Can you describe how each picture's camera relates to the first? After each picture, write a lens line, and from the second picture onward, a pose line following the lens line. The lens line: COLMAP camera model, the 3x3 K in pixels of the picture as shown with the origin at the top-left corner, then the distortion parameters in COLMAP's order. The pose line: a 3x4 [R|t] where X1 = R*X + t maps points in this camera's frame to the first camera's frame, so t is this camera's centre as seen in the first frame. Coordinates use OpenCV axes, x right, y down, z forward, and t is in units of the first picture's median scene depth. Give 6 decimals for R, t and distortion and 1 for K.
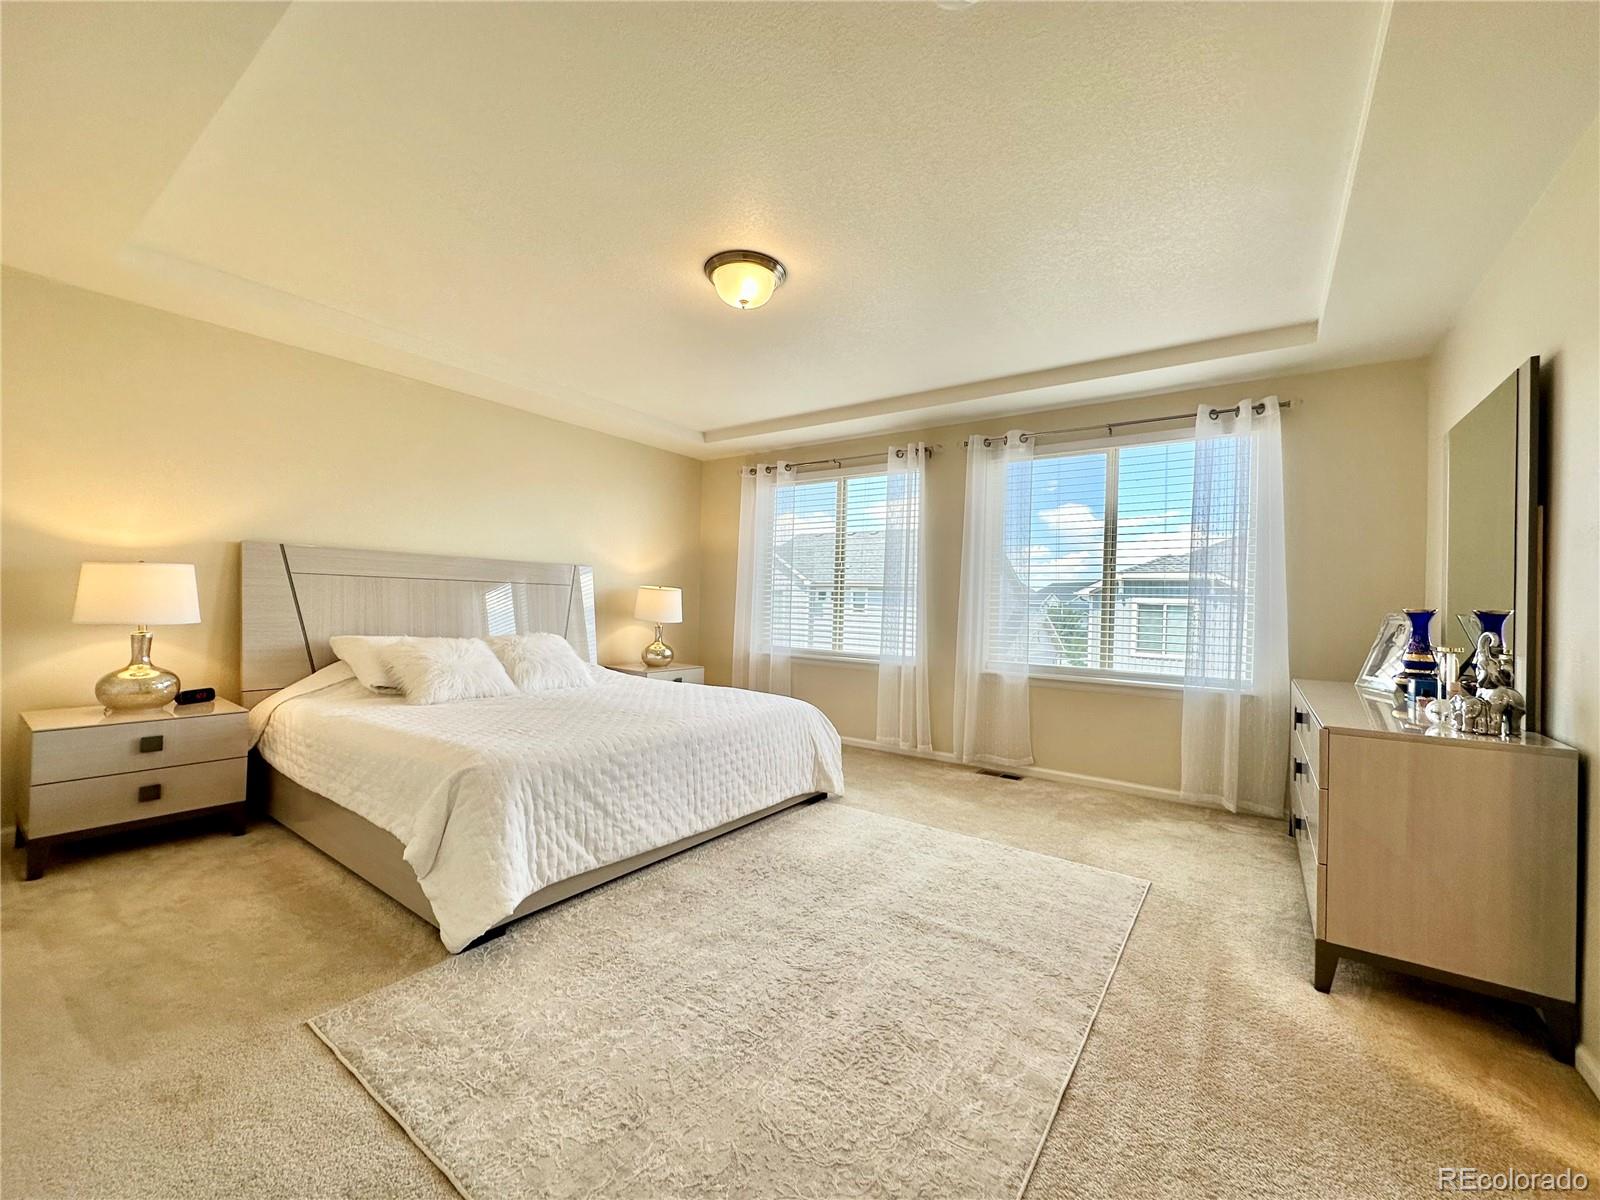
lens RADIAL K [[641.4, 0, 806.8], [0, 641.4, 601.4], [0, 0, 1]] dist [-0.001004, 0.000177]
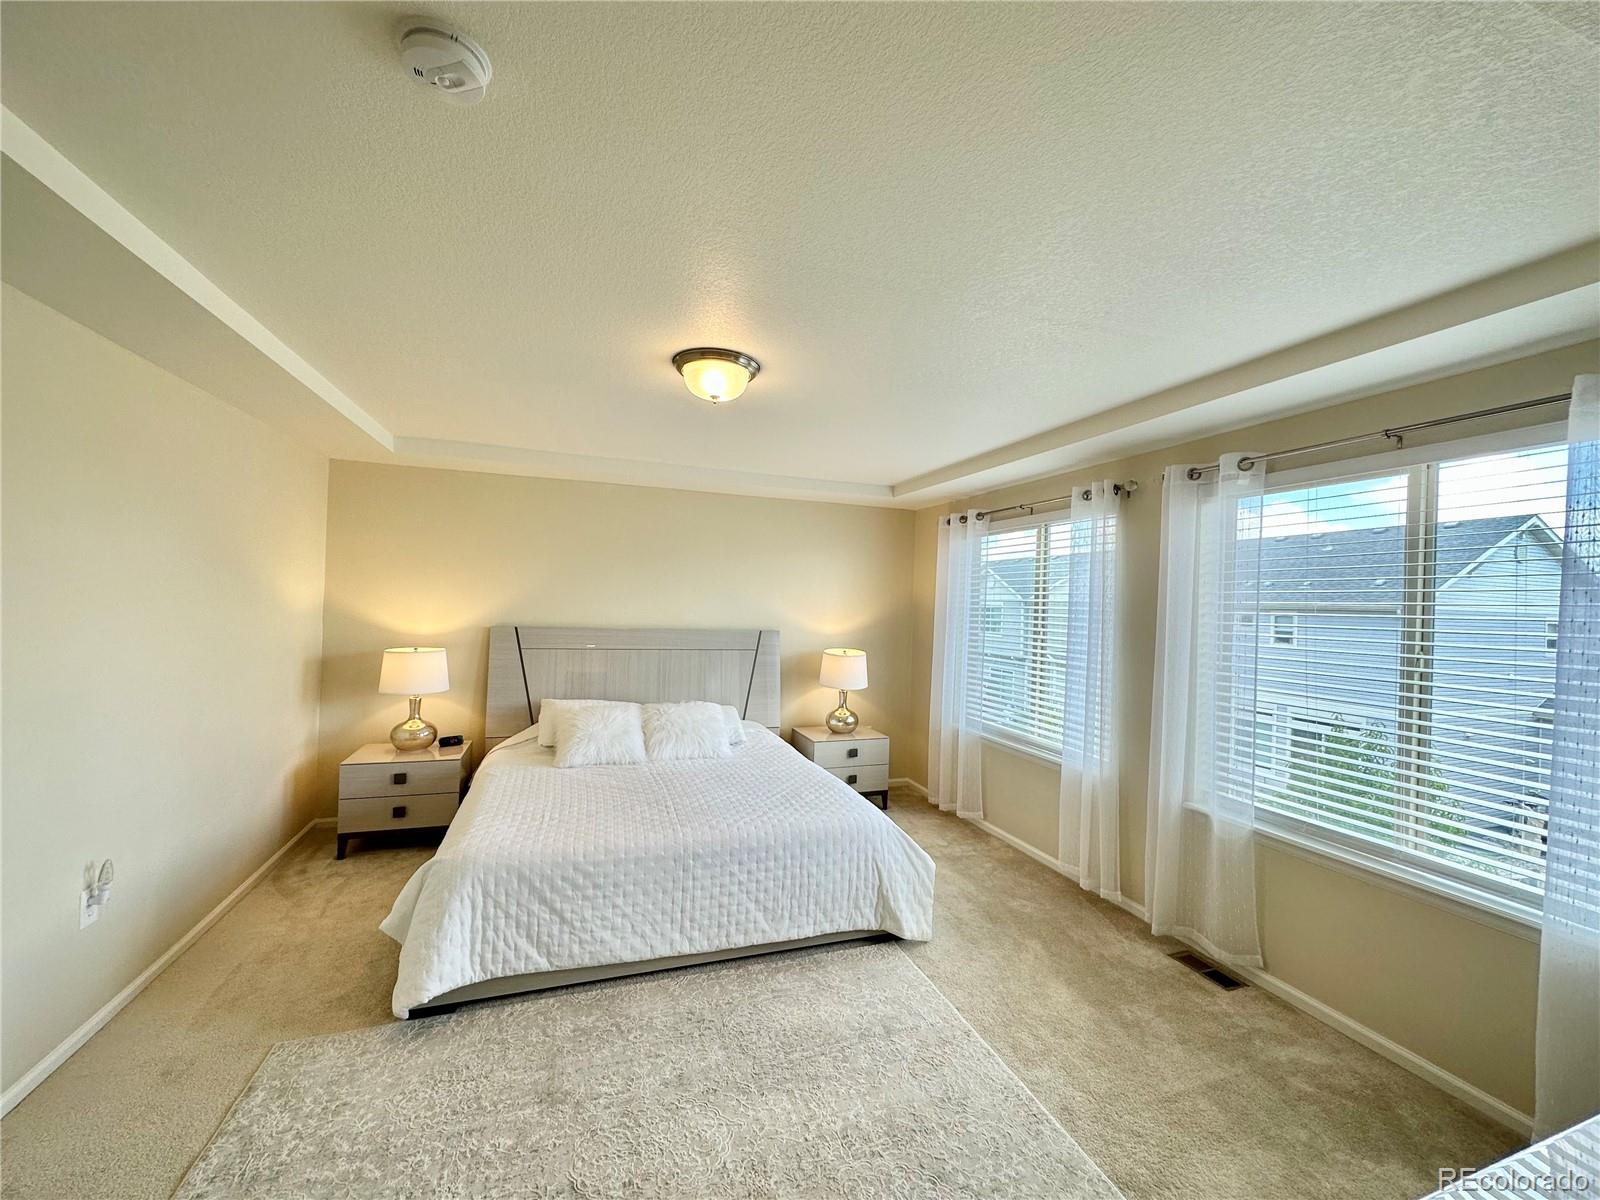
lens RADIAL K [[641.4, 0, 806.8], [0, 641.4, 601.4], [0, 0, 1]] dist [-0.001004, 0.000177]
pose [[0.814761, -0.002613, -0.579792, 0.505312], [-0.007355, 0.999863, -0.014842, -0.144706], [0.579751, 0.016358, 0.814630, 0.298337]]
